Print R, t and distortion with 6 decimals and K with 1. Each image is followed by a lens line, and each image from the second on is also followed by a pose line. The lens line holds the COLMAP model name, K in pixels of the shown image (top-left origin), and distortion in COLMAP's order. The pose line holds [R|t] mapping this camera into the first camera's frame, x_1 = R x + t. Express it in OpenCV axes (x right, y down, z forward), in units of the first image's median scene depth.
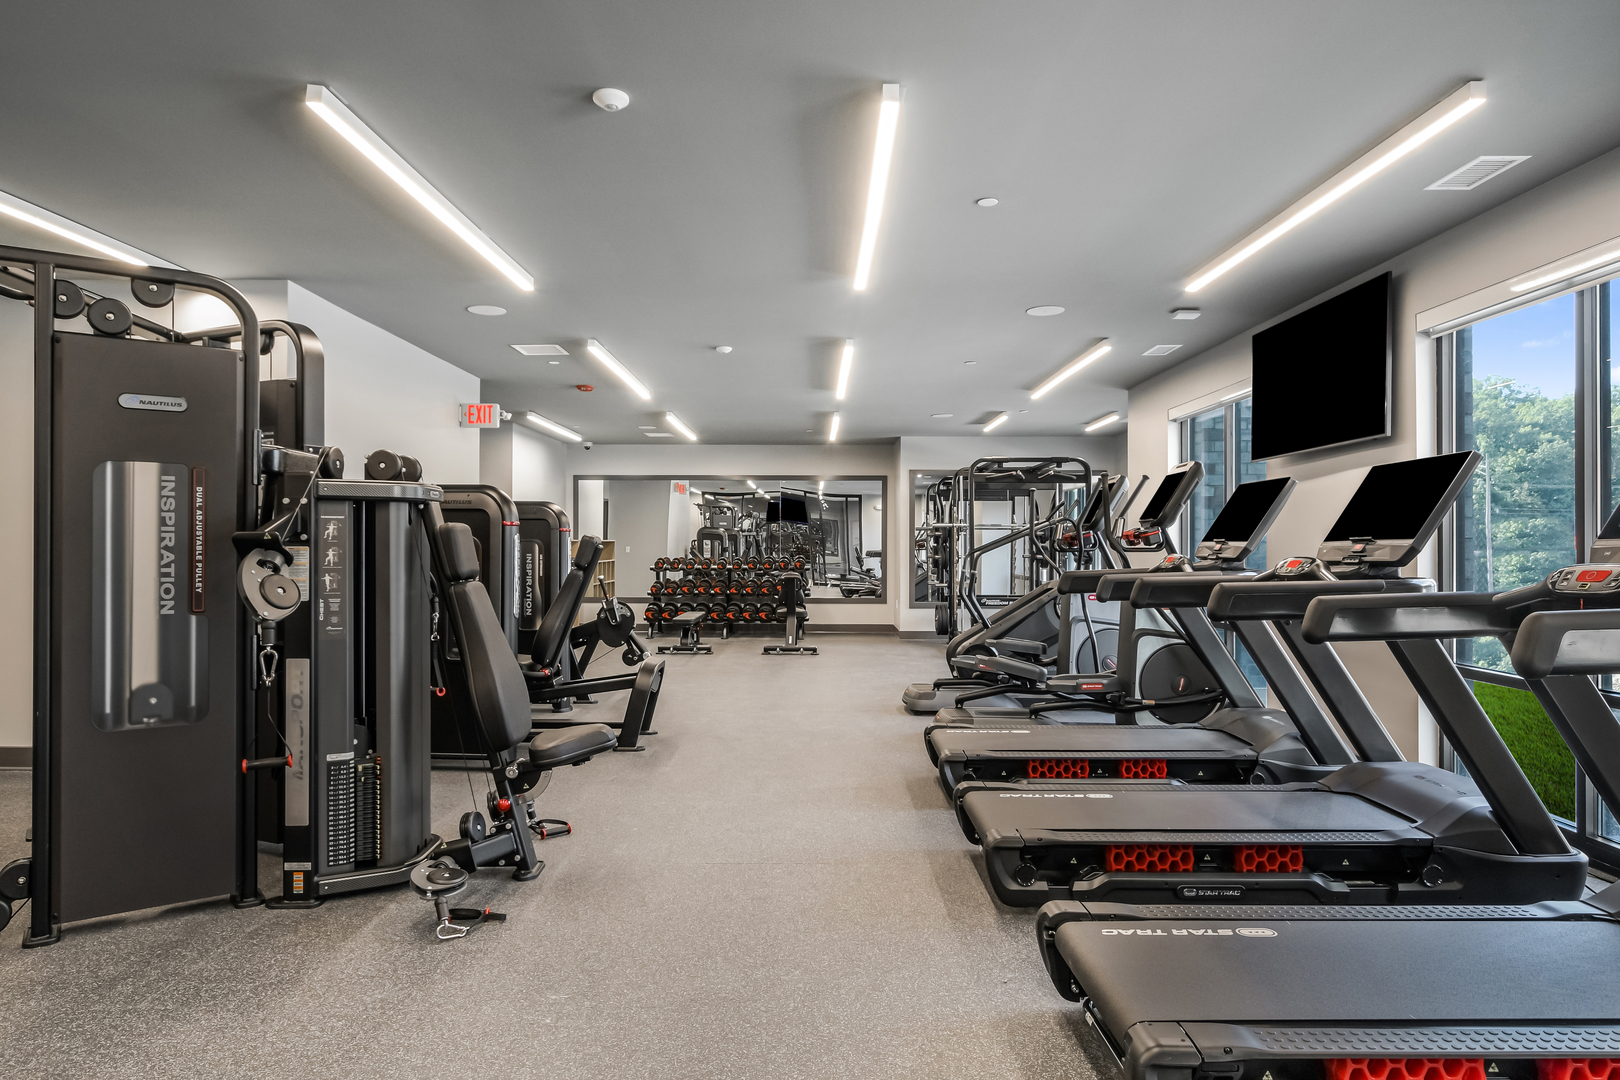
lens RADIAL K [[979.2, 0, 810.0], [0, 979.2, 540.0], [0, 0, 1]] dist [-0.014200, 0.004903]
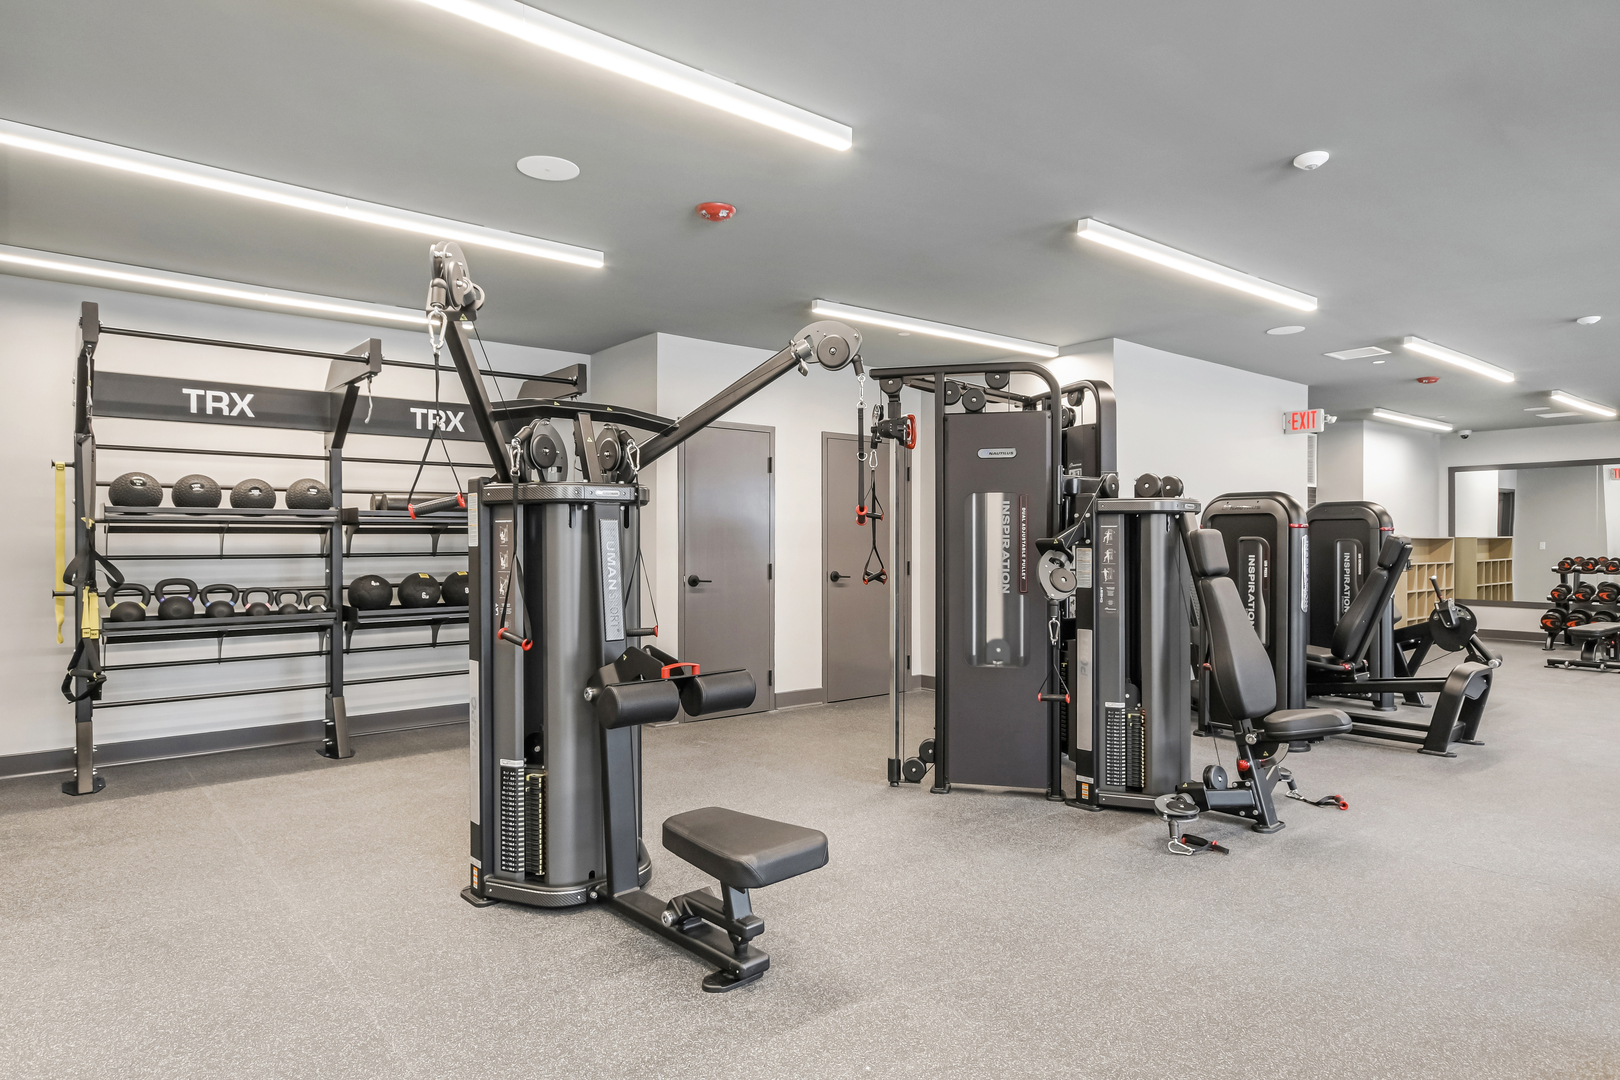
lens RADIAL K [[979.2, 0, 810.0], [0, 979.2, 540.0], [0, 0, 1]] dist [-0.014200, 0.004903]
pose [[0.632555, -0.001025, -0.774515, 0.296279], [0.005504, 0.999980, 0.003172, -0.011459], [0.774496, -0.006269, 0.632548, -0.175161]]
